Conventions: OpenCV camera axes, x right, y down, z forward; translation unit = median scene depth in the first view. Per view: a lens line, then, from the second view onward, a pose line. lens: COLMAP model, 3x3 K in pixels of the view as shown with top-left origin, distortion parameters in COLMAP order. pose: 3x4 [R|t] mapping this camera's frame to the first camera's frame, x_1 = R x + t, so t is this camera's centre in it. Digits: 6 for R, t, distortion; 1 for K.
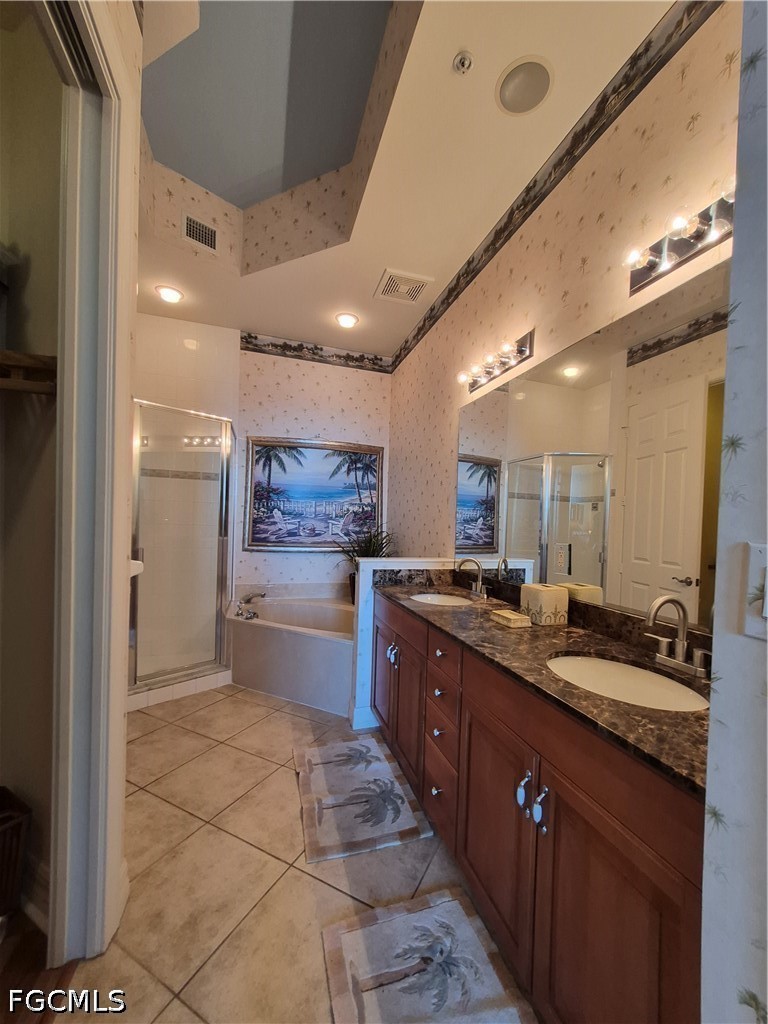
lens RADIAL K [[400.2, 0, 399.1], [0, 400.2, 526.1], [0, 0, 1]] dist [0.001346, 0.003409]
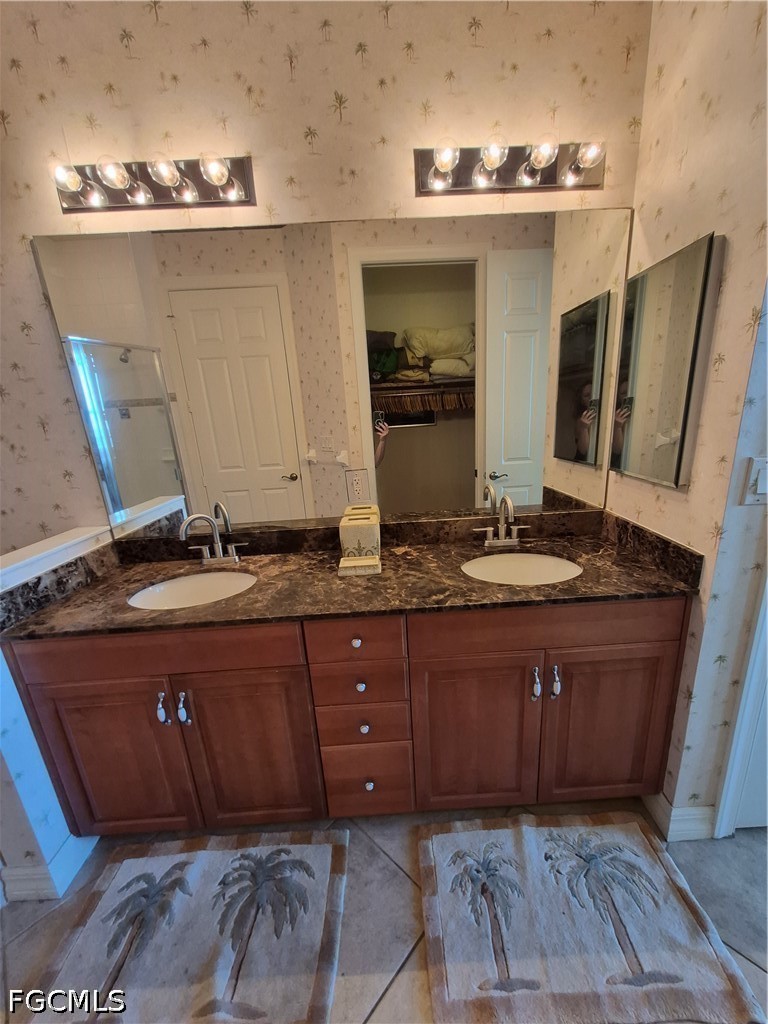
lens RADIAL K [[400.2, 0, 399.1], [0, 400.2, 526.1], [0, 0, 1]] dist [0.001346, 0.003409]
pose [[0.293345, -0.308513, 0.904858, -0.490240], [0.071904, 0.950937, 0.300913, -0.115953], [-0.953299, -0.023209, 0.301136, 0.689278]]
